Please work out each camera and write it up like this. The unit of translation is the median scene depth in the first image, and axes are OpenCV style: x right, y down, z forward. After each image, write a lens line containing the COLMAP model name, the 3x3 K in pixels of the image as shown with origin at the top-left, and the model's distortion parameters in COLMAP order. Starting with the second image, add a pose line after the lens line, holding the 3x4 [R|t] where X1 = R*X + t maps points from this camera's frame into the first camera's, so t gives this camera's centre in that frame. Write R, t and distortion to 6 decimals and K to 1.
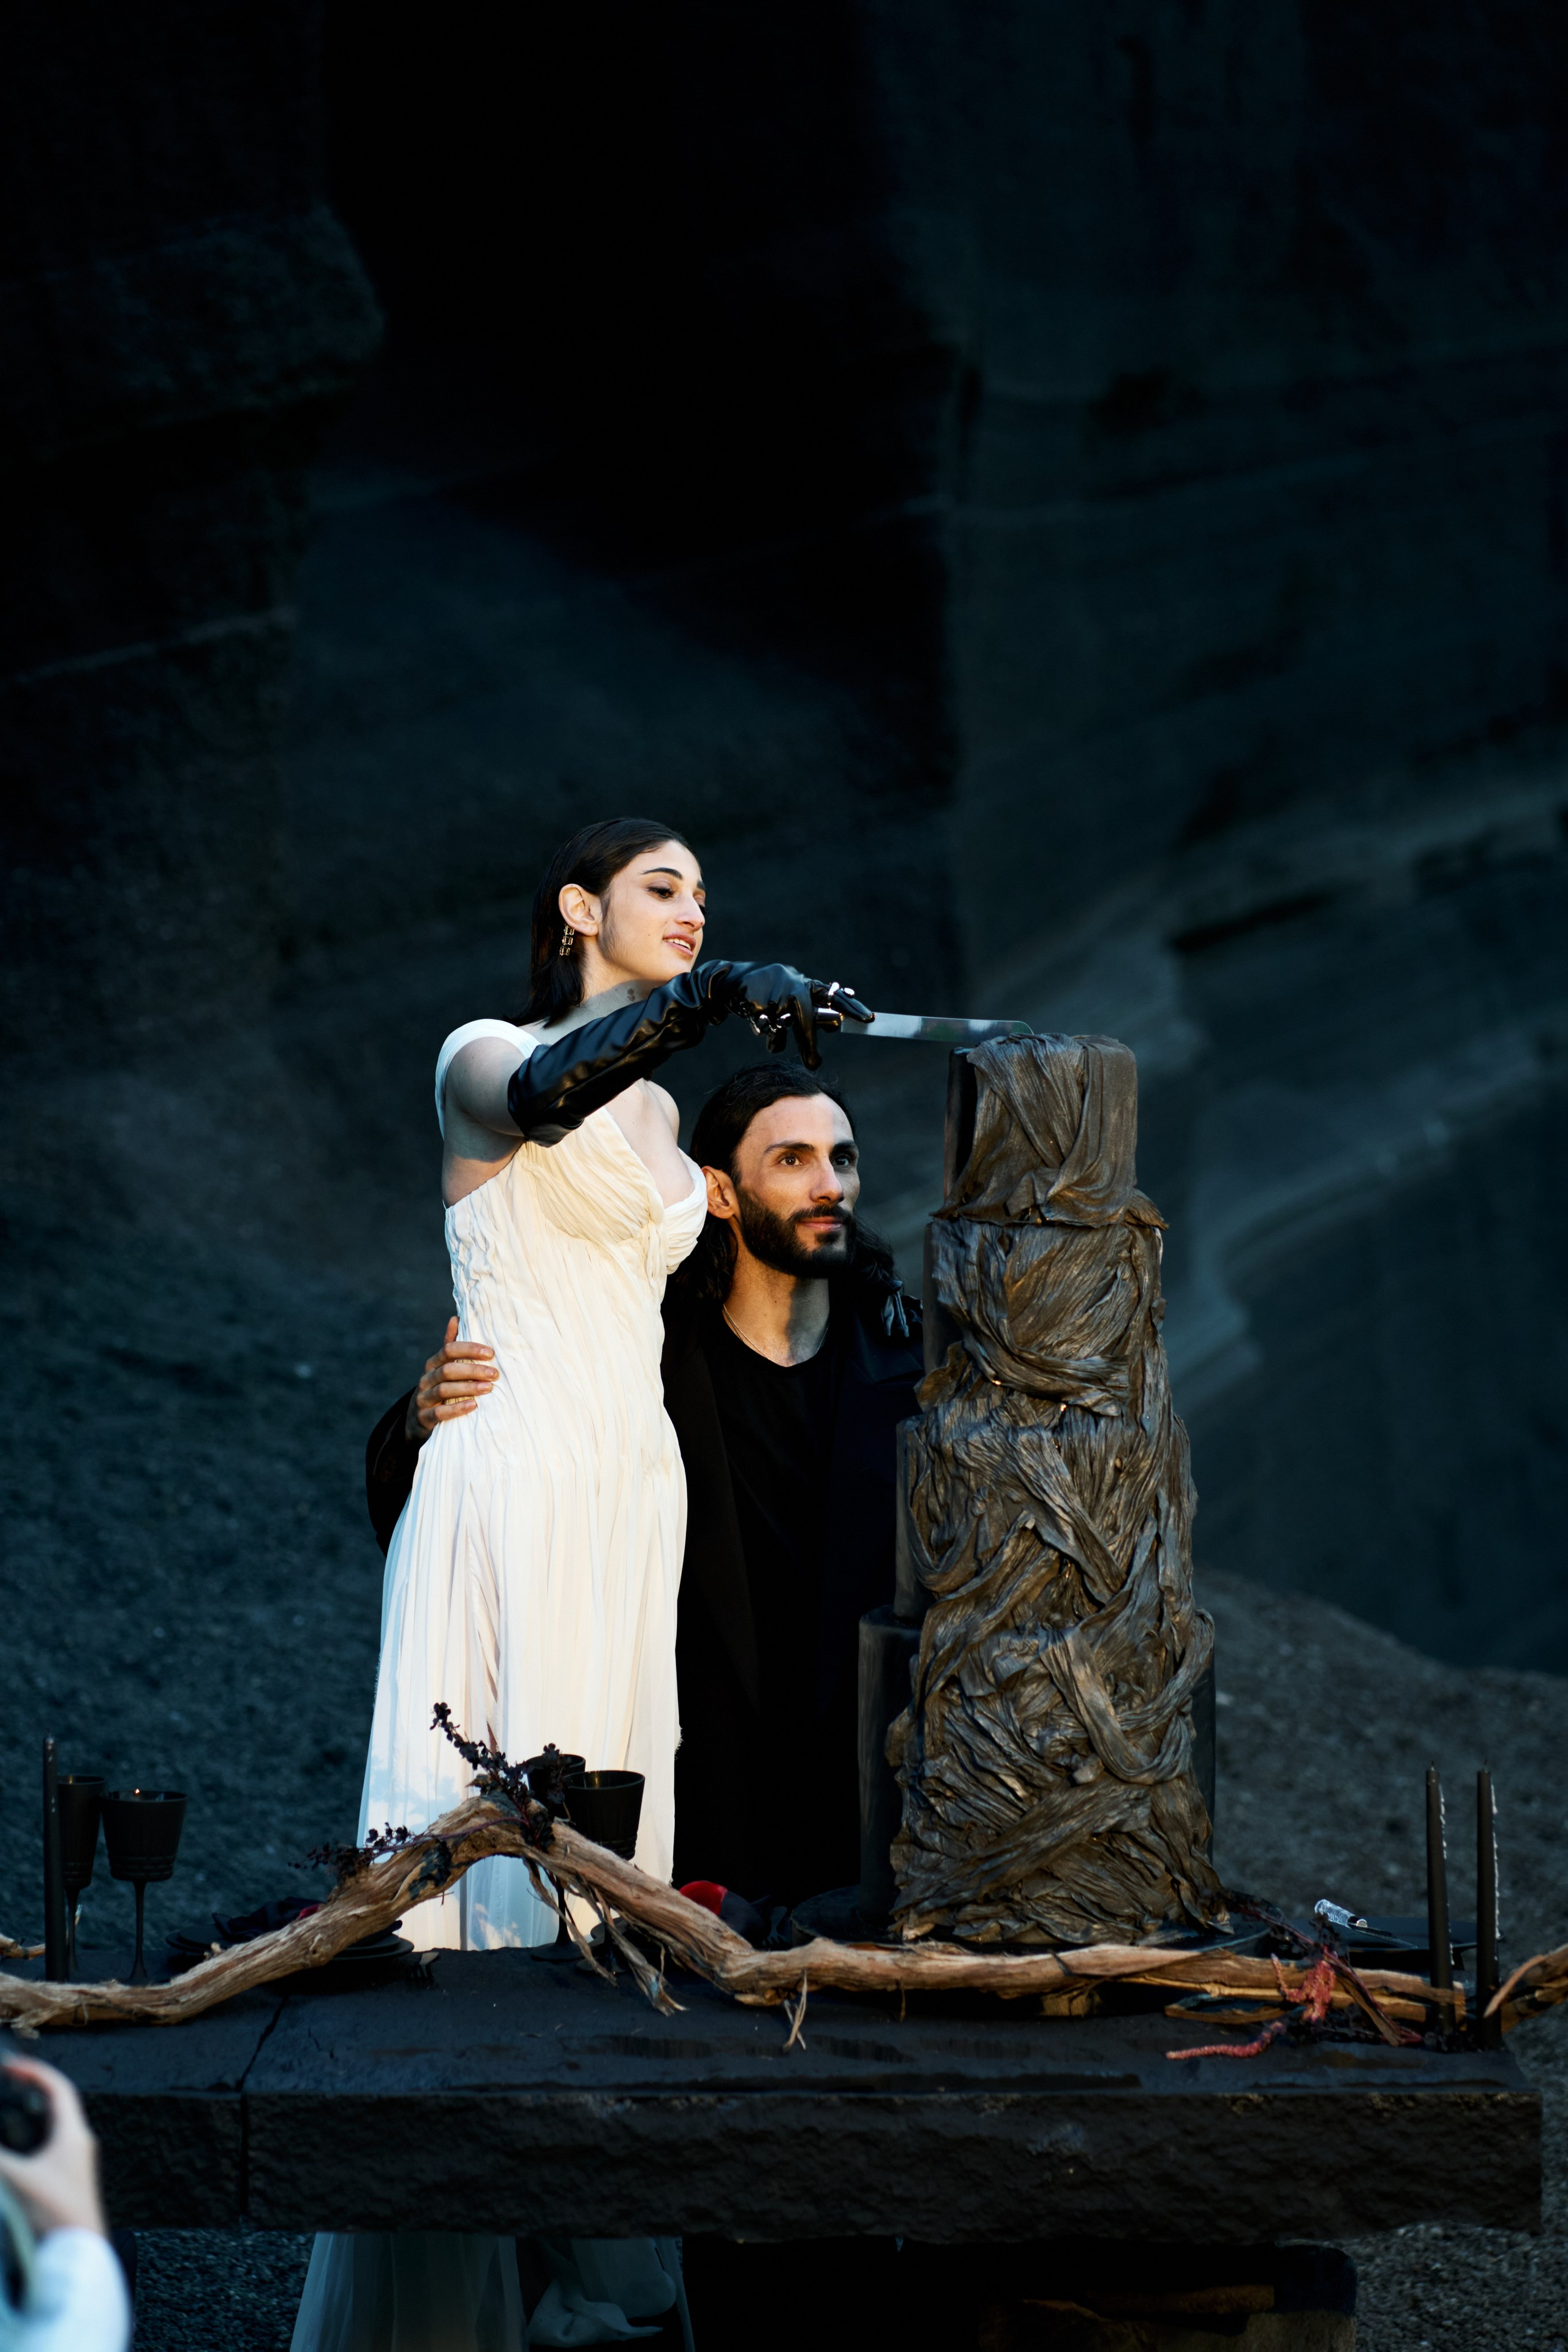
lens RADIAL K [[5675.3, 0, 734.6], [0, 5675.3, 1179.4], [0, 0, 1]] dist [0.052196, -1.628343]
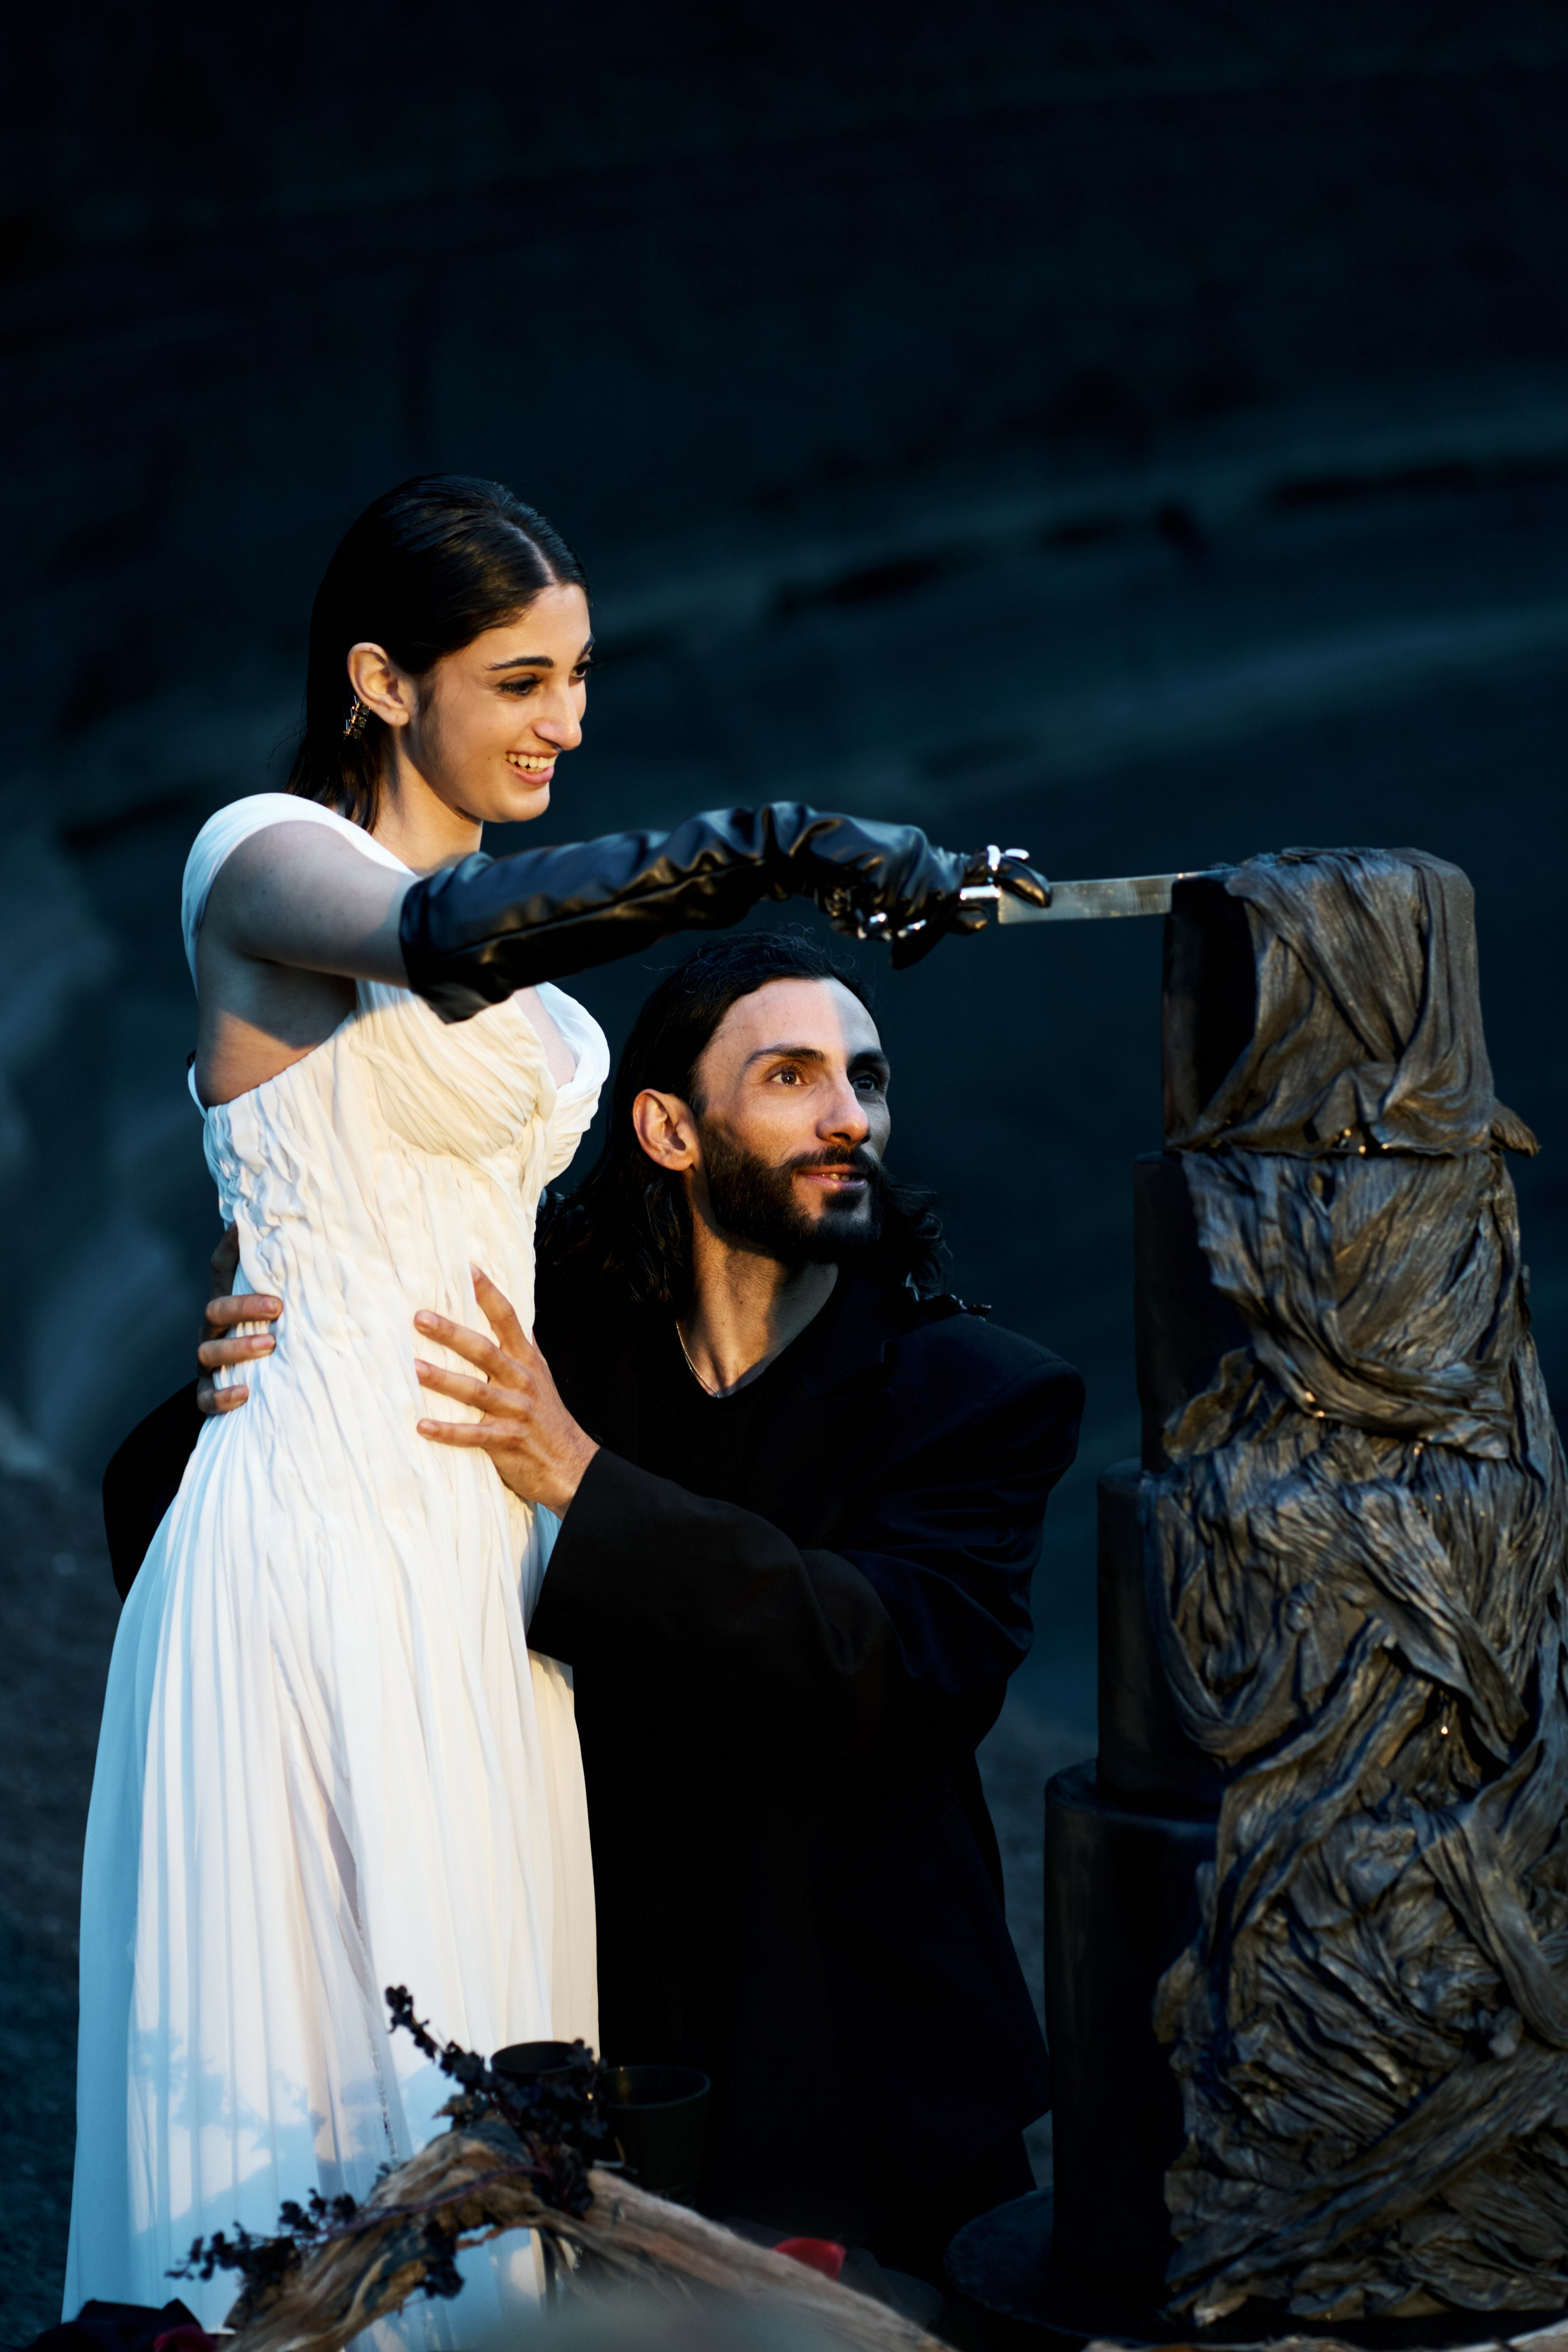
lens RADIAL K [[5697.4, 0, 784.0], [0, 5697.4, 1176.0], [0, 0, 1]] dist [0.183768, -3.444656]
pose [[0.970361, -0.036270, 0.238925, -0.157600], [0.033044, 0.999301, 0.017498, -0.002663], [-0.239392, -0.009084, 0.970880, 0.414747]]
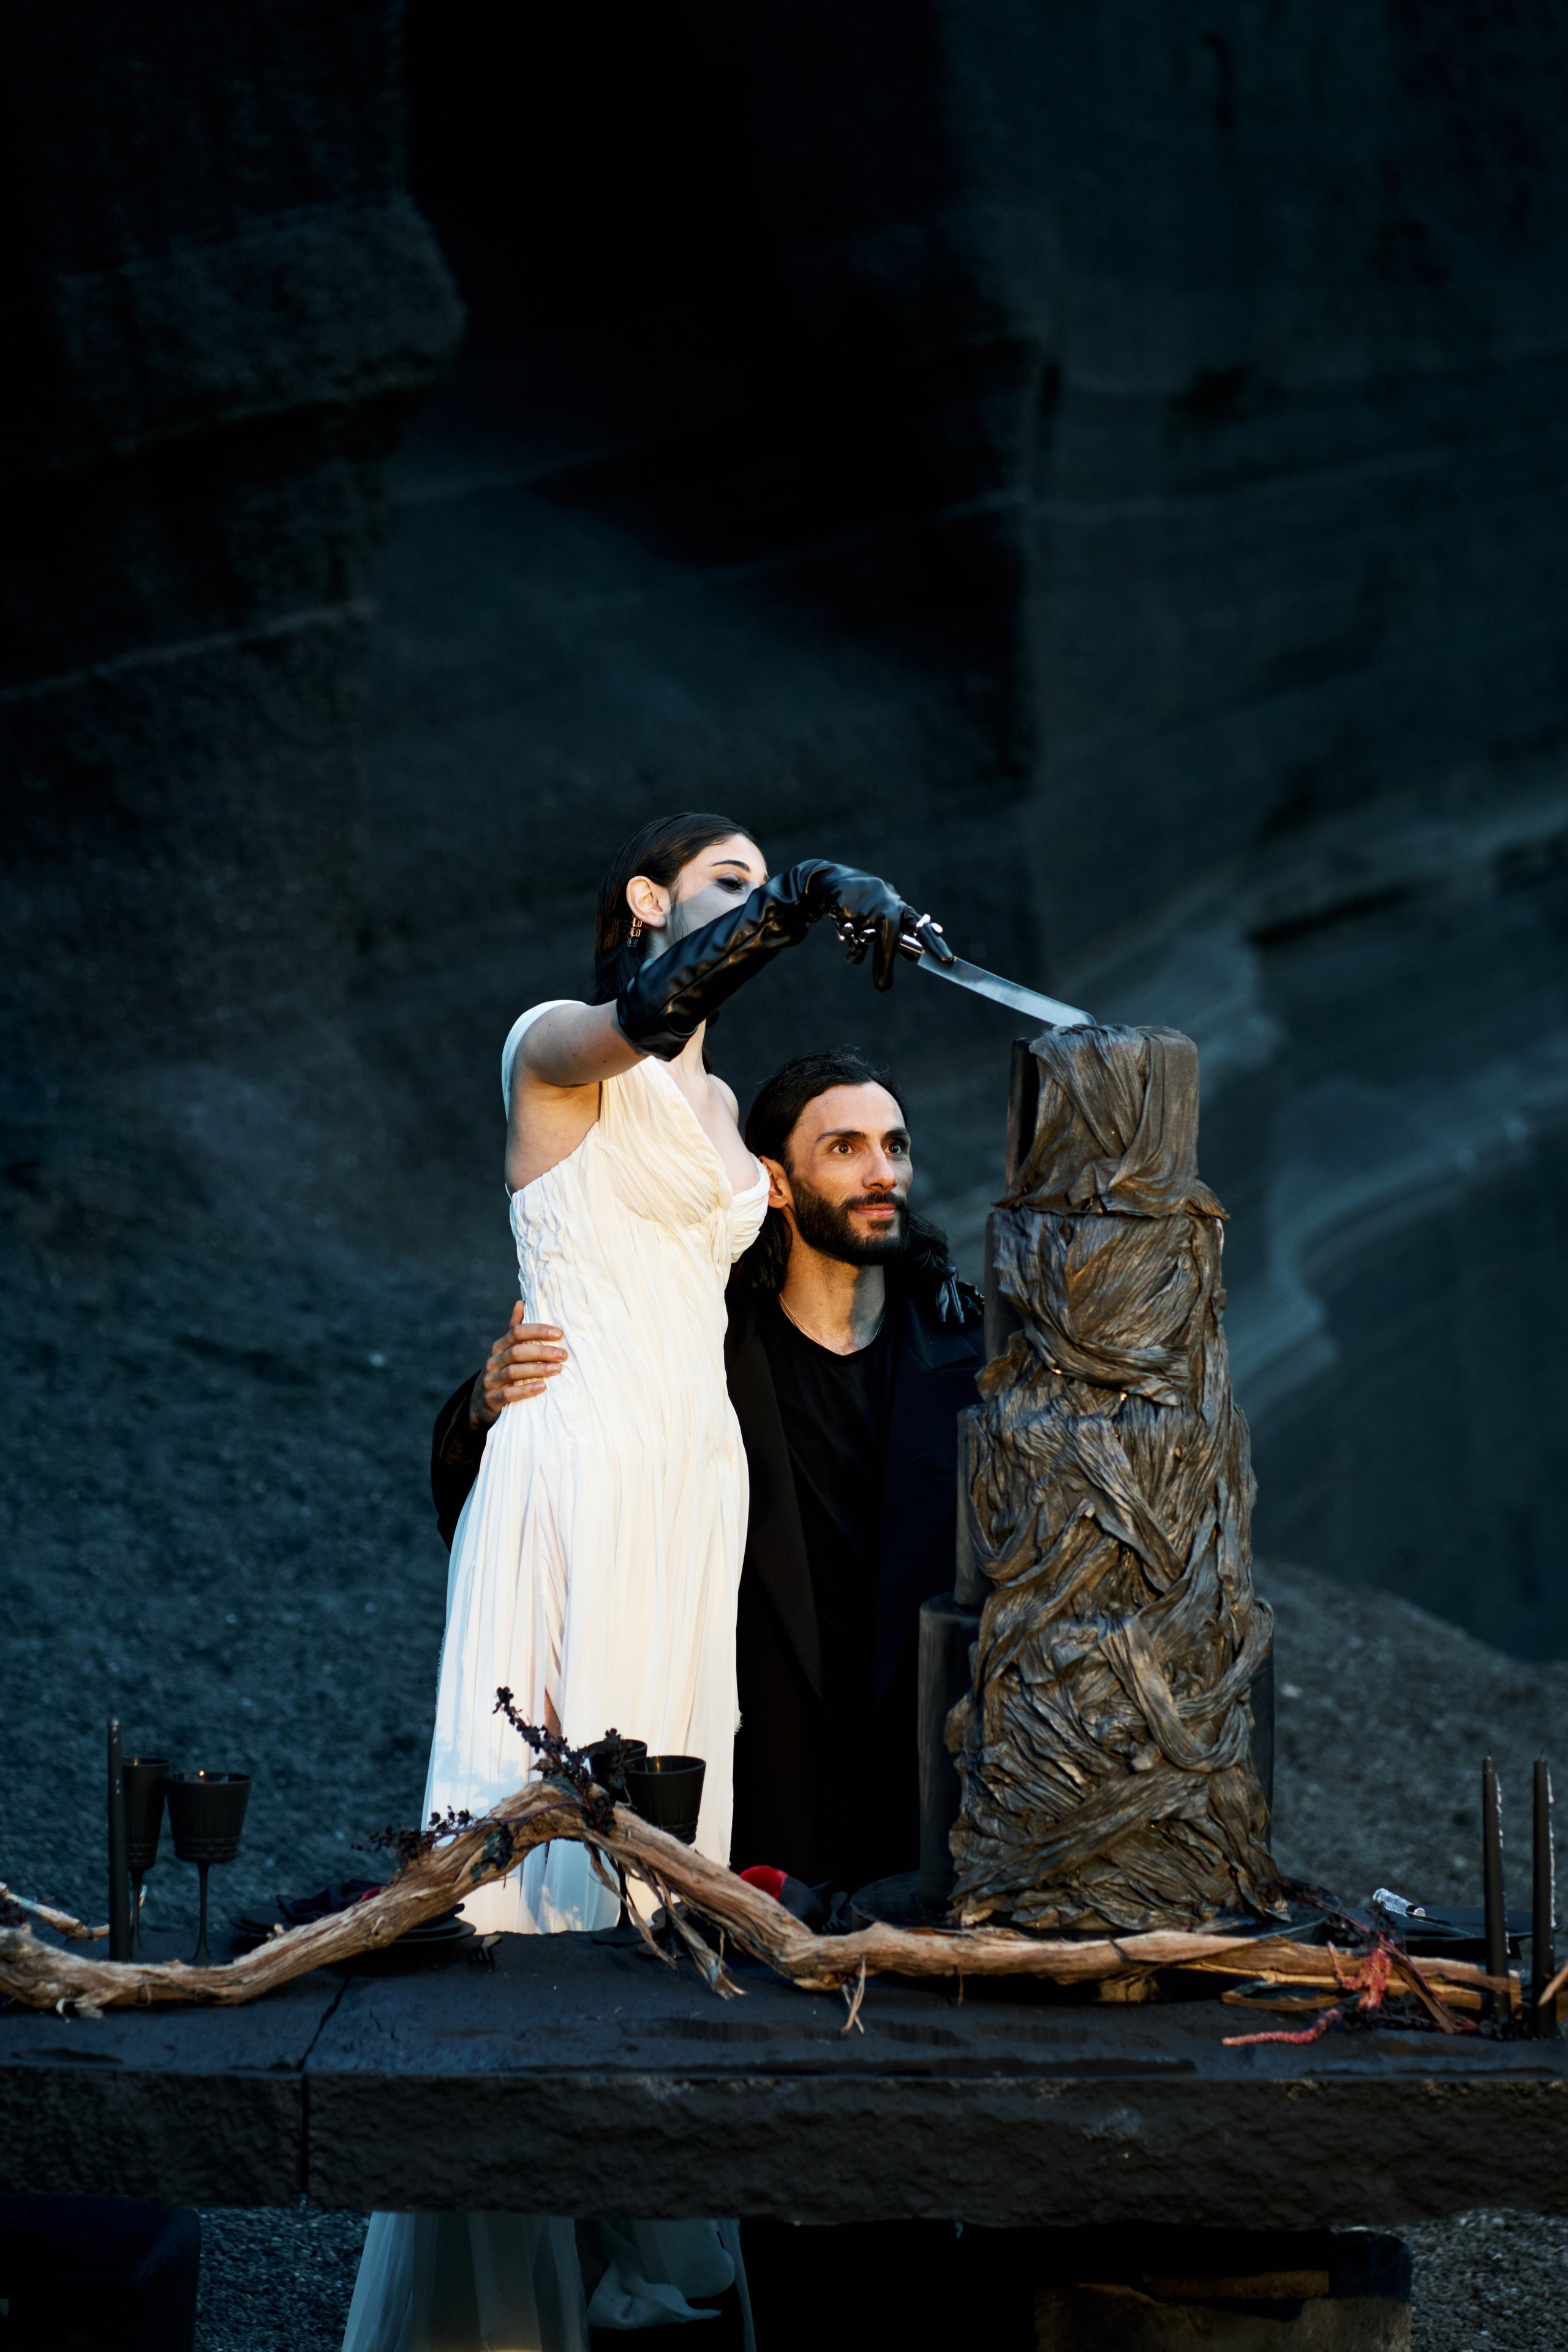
lens RADIAL K [[5675.3, 0, 734.6], [0, 5675.3, 1179.4], [0, 0, 1]] dist [0.052196, -1.628343]
pose [[0.999886, 0.004427, -0.014469, 0.003477], [-0.004411, 0.999990, 0.001183, 0.000845], [0.014474, -0.001119, 0.999895, -0.005600]]
